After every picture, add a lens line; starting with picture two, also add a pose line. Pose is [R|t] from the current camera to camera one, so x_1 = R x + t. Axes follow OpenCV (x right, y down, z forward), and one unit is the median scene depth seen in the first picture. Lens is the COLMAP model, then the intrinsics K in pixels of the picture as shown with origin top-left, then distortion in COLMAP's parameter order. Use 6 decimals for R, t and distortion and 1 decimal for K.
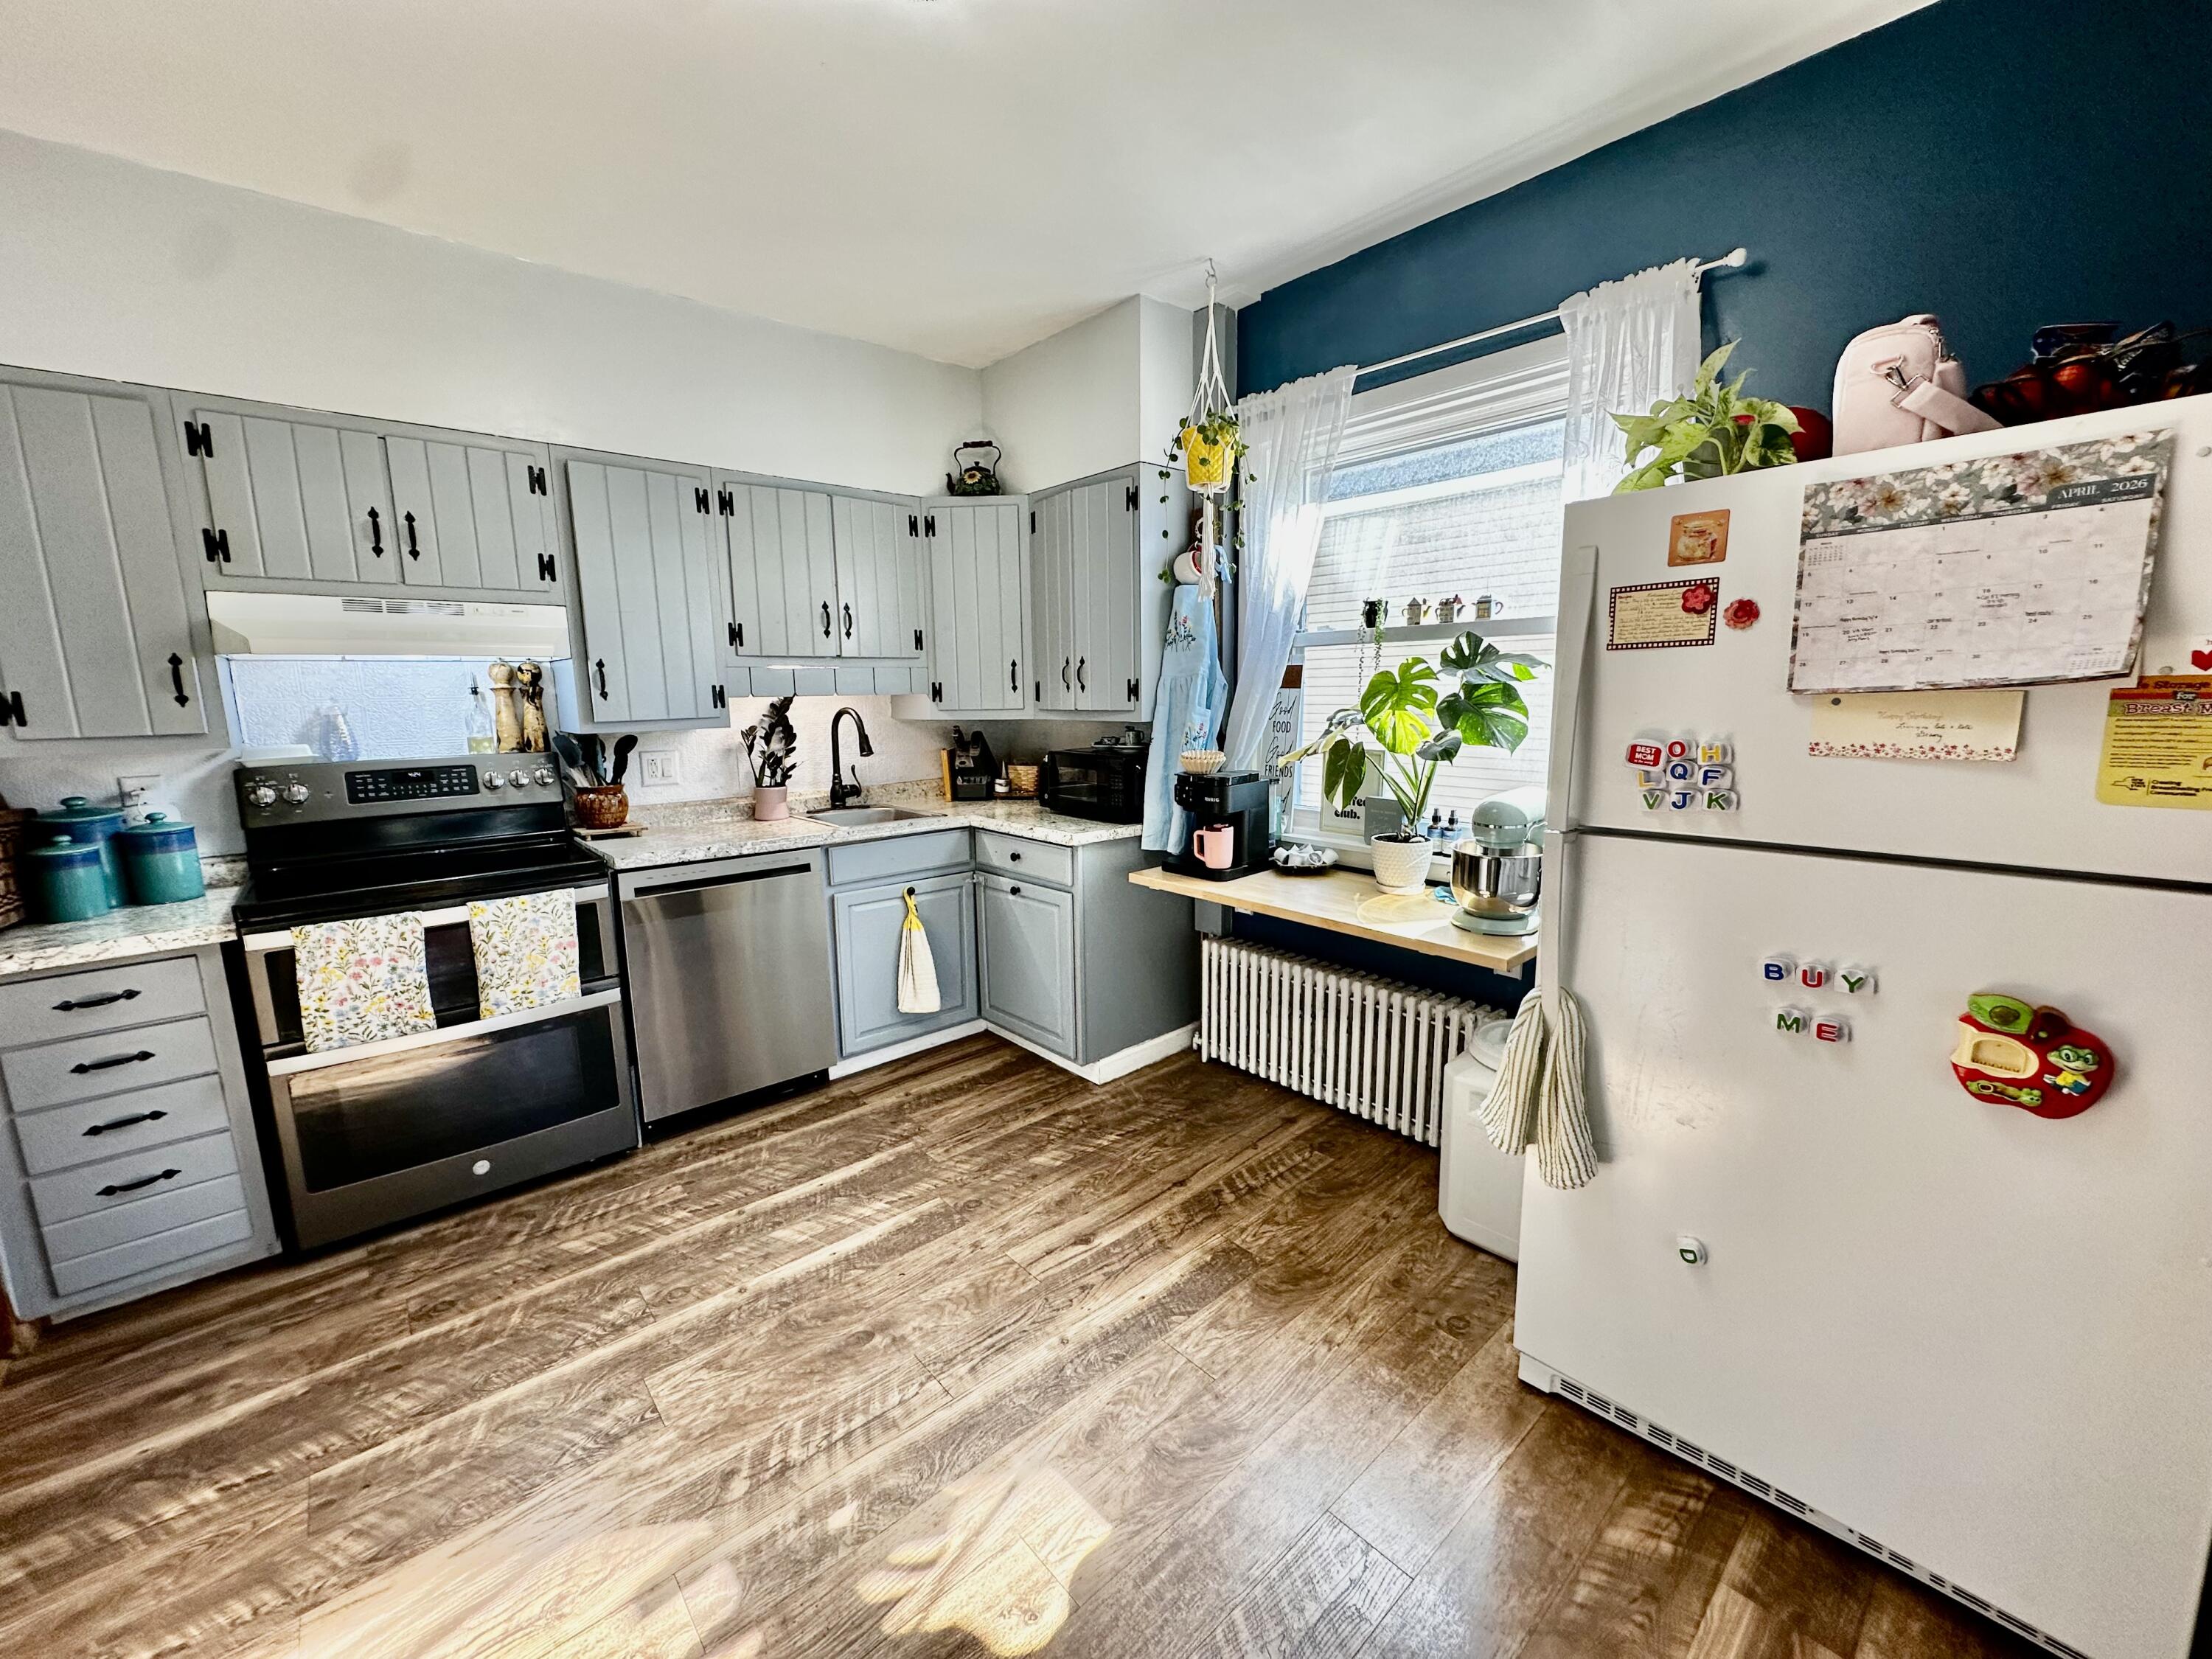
lens RADIAL K [[875.4, 0, 1104.8], [0, 875.4, 830.3], [0, 0, 1]] dist [-0.002940, -0.000163]
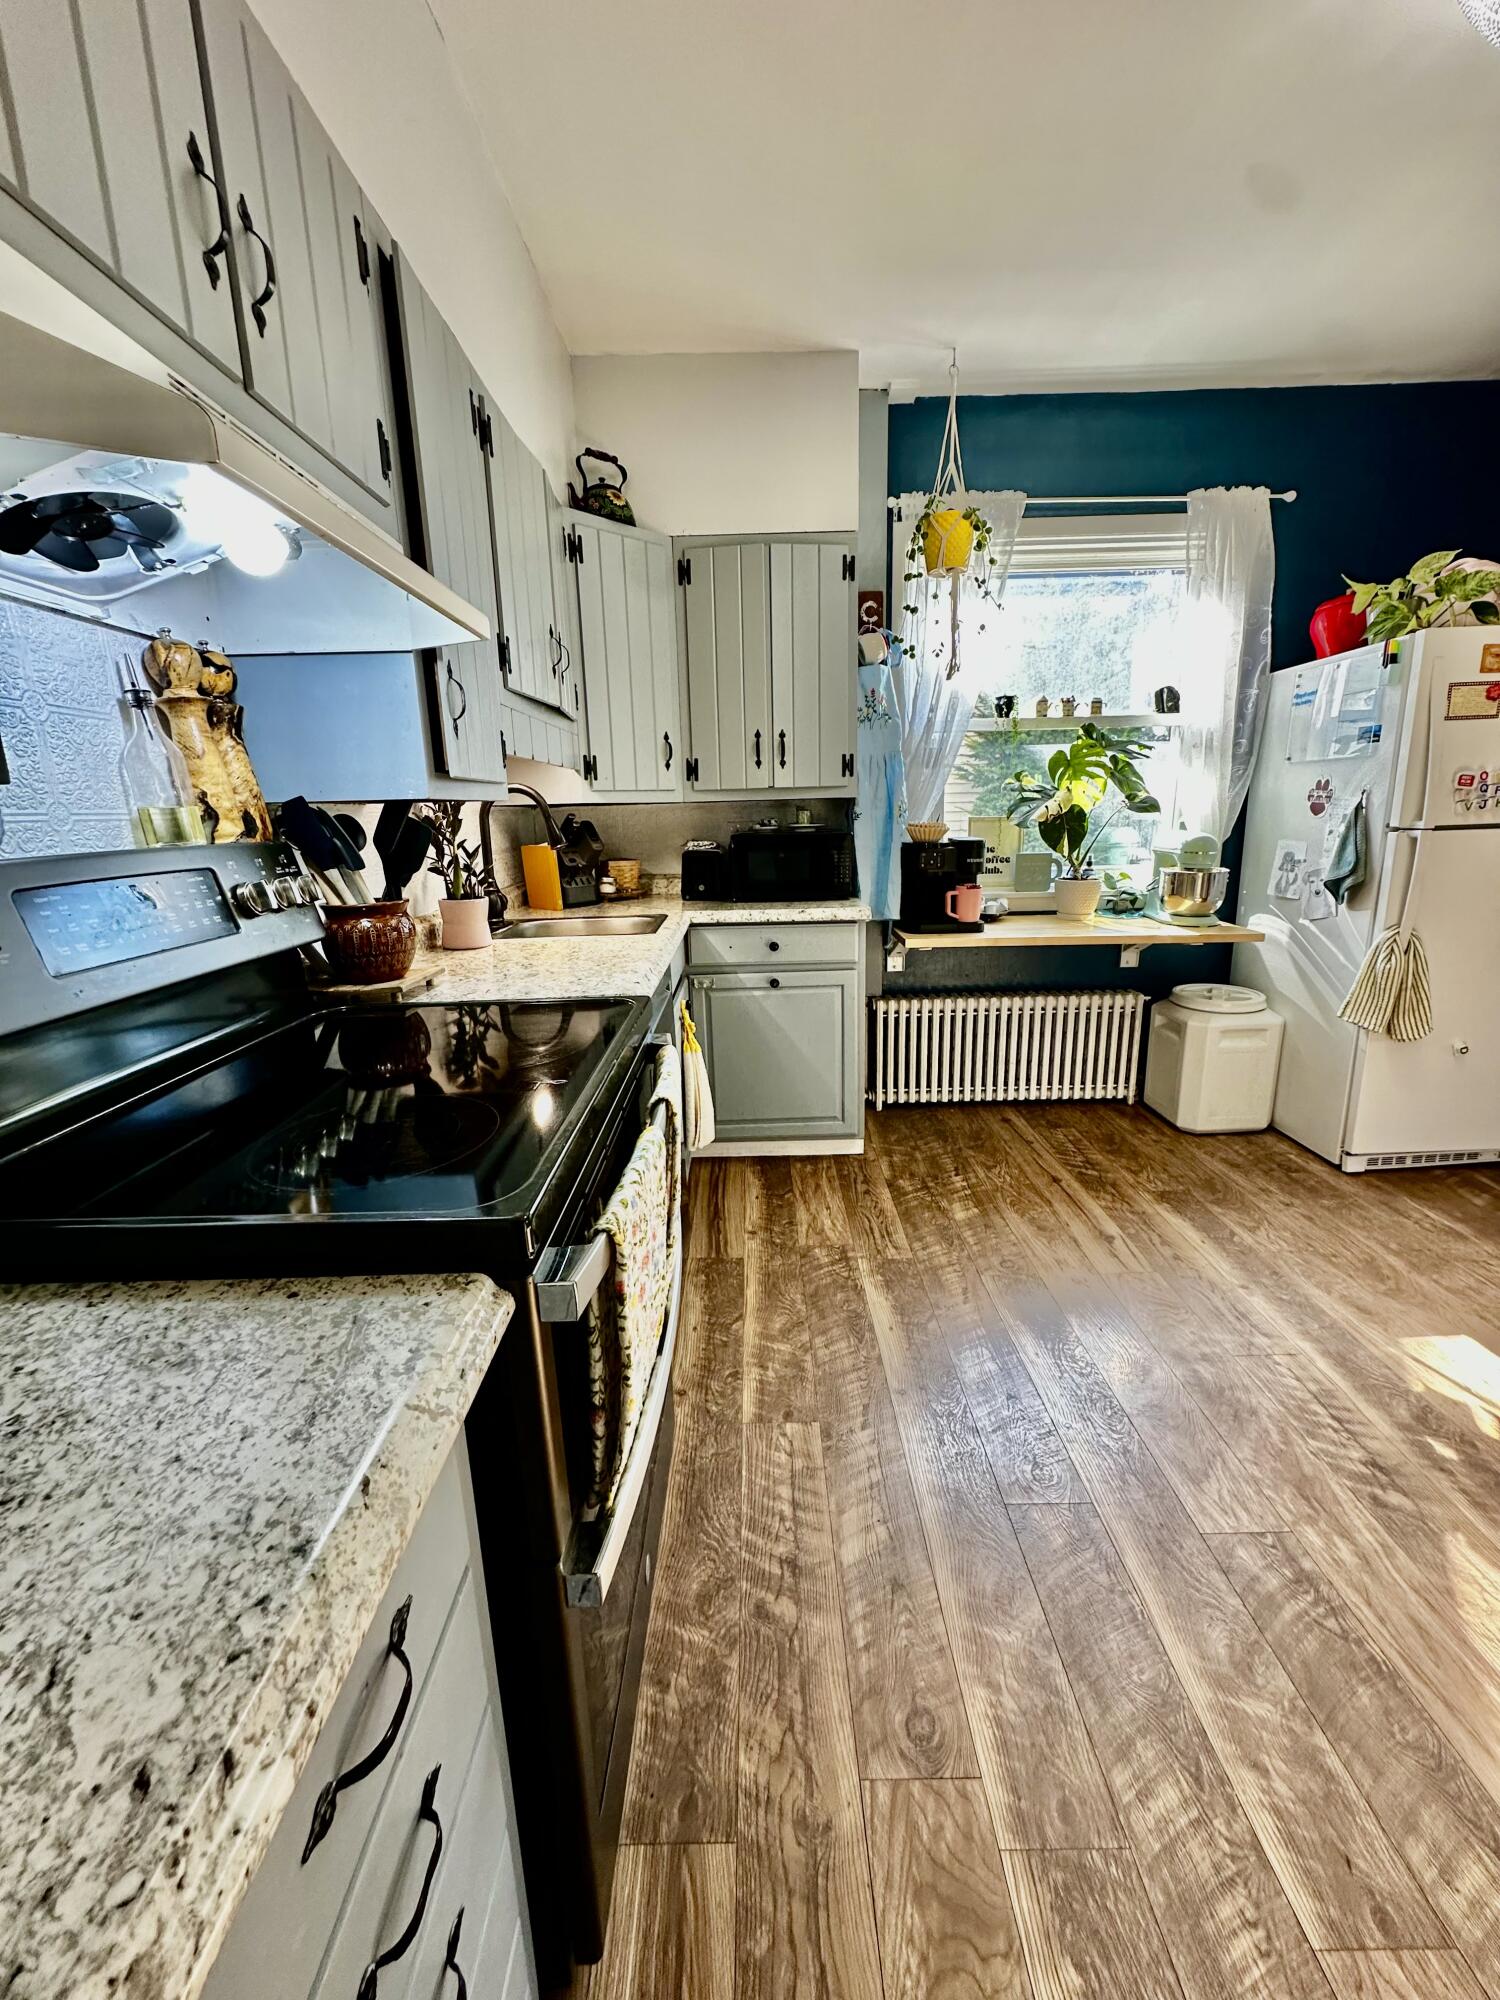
lens RADIAL K [[791.5, 0, 758.5], [0, 791.5, 994.9], [0, 0, 1]] dist [-0.002940, -0.000163]
pose [[0.661188, -0.176339, 0.729202, -0.887552], [0.136741, 0.984028, 0.113975, -0.020243], [-0.737653, 0.024353, 0.674740, 0.549077]]
